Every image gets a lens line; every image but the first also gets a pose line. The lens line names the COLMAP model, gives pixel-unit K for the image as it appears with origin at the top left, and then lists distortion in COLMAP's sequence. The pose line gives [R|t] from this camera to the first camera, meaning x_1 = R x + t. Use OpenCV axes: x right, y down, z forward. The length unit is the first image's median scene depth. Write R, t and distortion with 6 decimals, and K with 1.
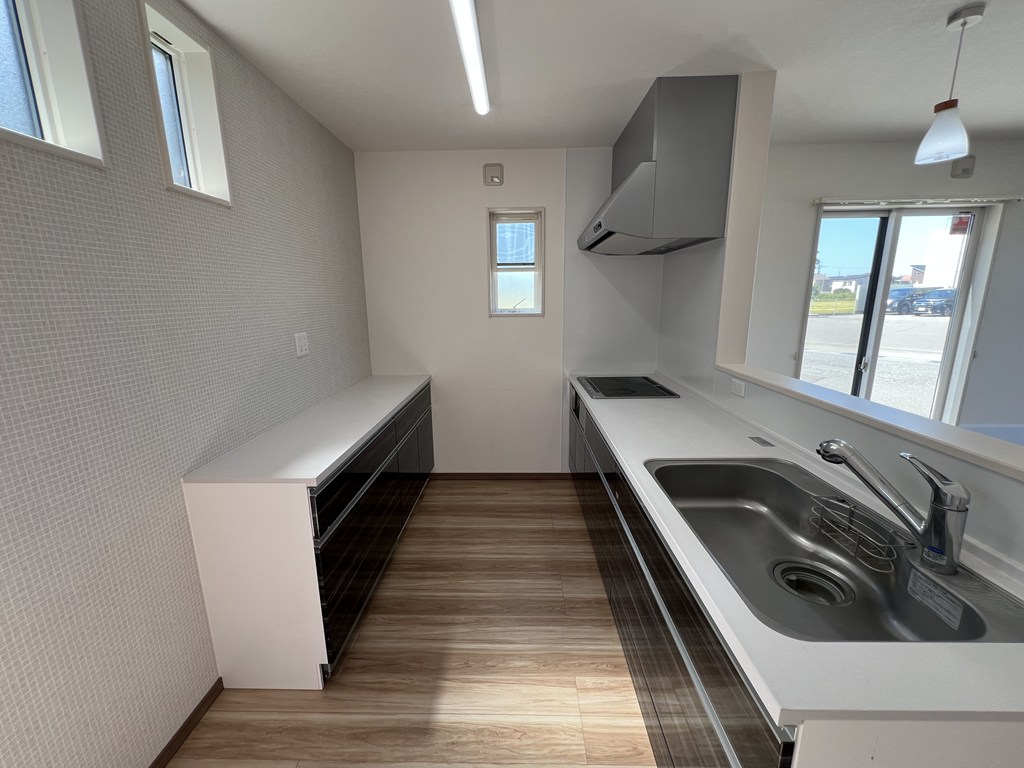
lens RADIAL K [[412.0, 0, 509.2], [0, 412.0, 383.6], [0, 0, 1]] dist [-0.000891, 0.000364]
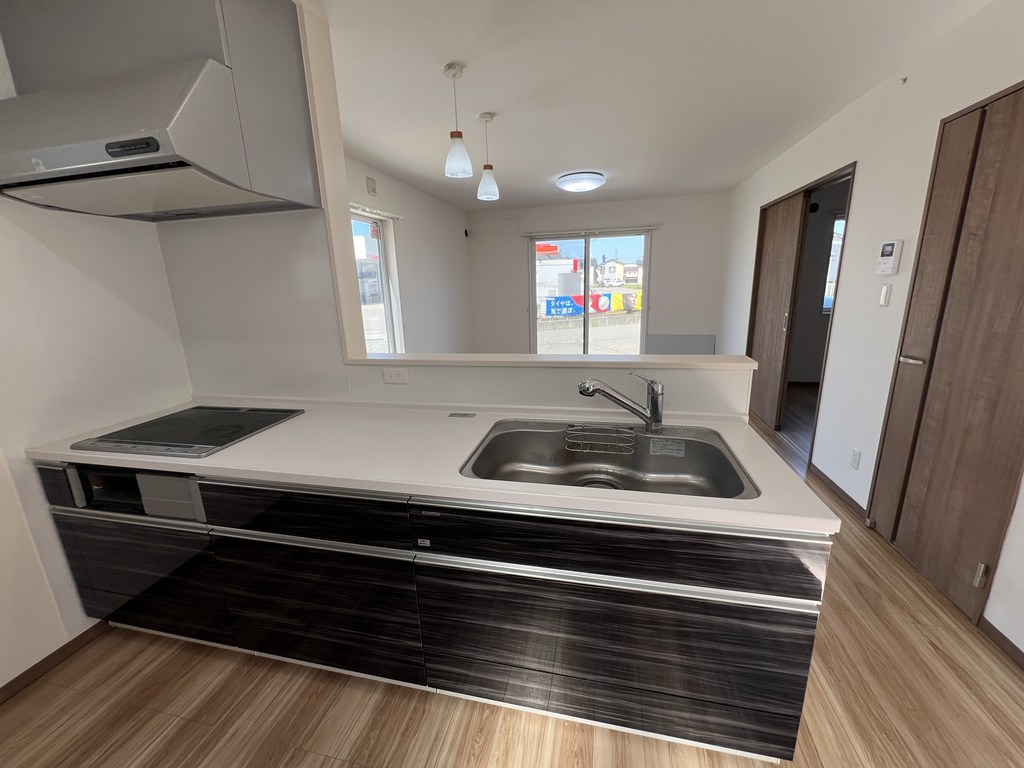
lens RADIAL K [[412.0, 0, 509.6], [0, 412.0, 383.7], [0, 0, 1]] dist [-0.000891, 0.000364]
pose [[0.201811, -0.227390, 0.952663, -0.283840], [0.231455, 0.956198, 0.179203, -0.079871], [-0.951683, 0.184334, 0.245602, 0.511285]]
